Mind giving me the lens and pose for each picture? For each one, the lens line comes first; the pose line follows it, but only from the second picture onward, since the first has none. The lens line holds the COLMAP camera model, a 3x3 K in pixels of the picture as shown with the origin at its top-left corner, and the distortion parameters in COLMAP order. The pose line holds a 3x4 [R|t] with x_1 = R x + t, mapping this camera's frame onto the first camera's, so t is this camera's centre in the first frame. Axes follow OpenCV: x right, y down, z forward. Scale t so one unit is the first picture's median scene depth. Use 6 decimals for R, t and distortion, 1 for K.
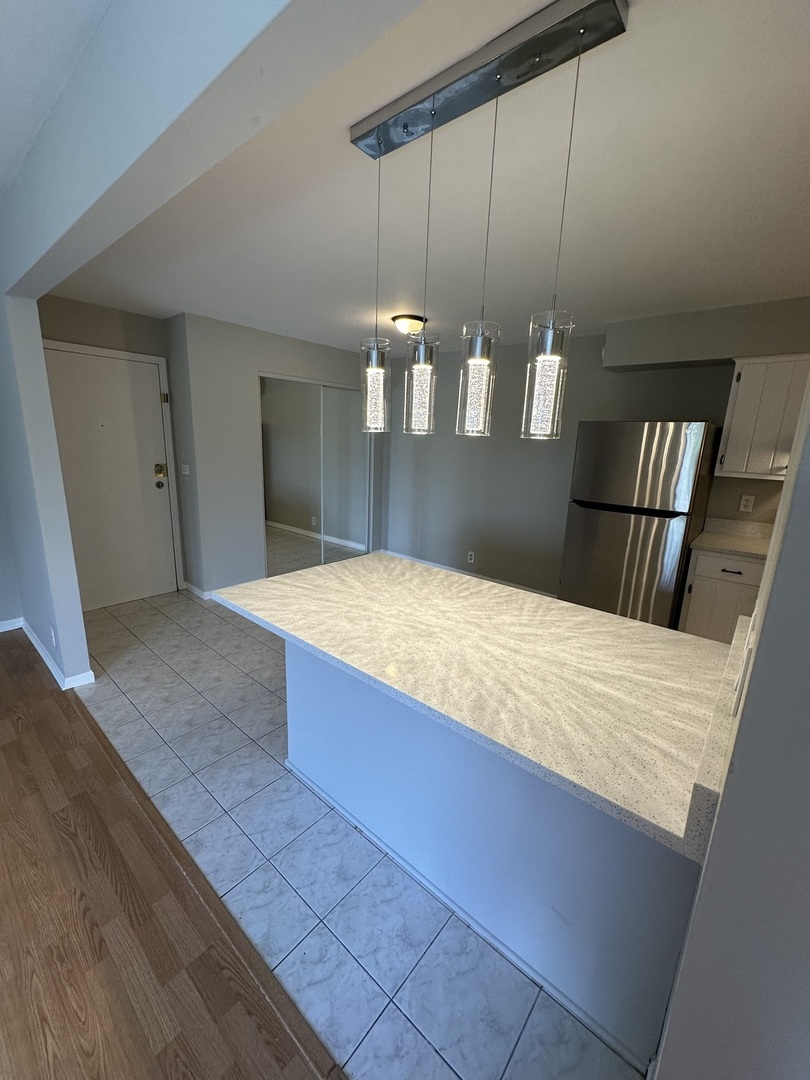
lens RADIAL K [[429.5, 0, 407.6], [0, 429.5, 541.0], [0, 0, 1]] dist [-0.003365, 0.000557]
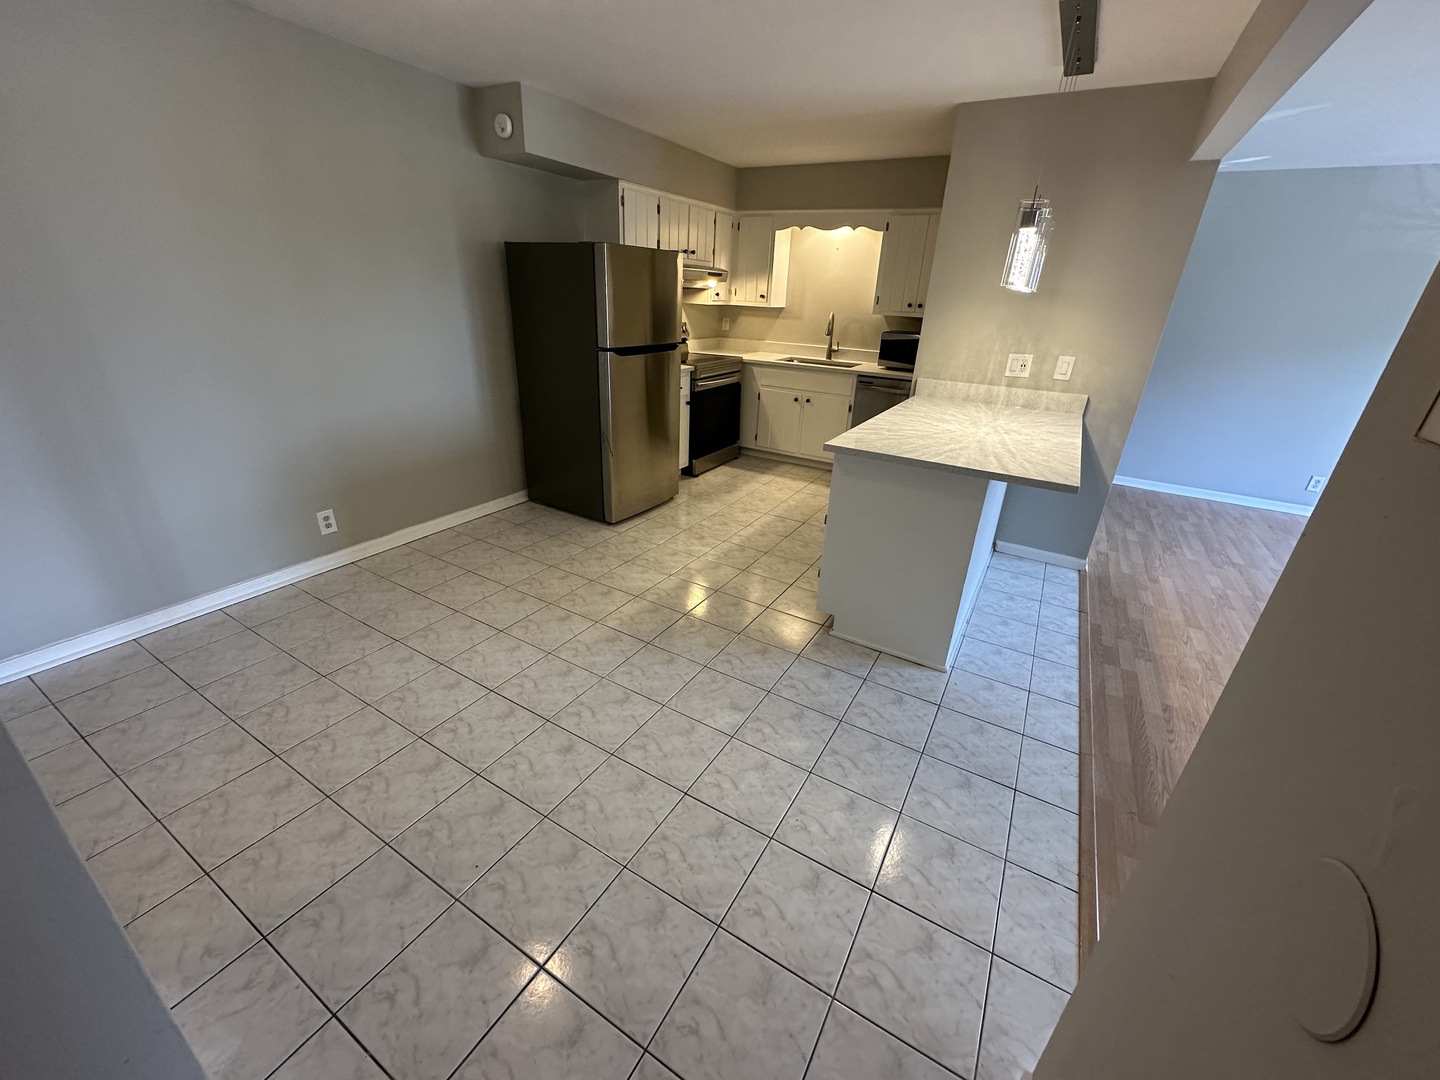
lens RADIAL K [[572.7, 0, 712.8], [0, 572.7, 543.3], [0, 0, 1]] dist [-0.003365, 0.000557]
pose [[-0.165370, -0.441251, 0.882015, -1.475649], [0.178241, 0.866229, 0.466773, -0.484165], [-0.969991, 0.234401, -0.064599, 1.908300]]
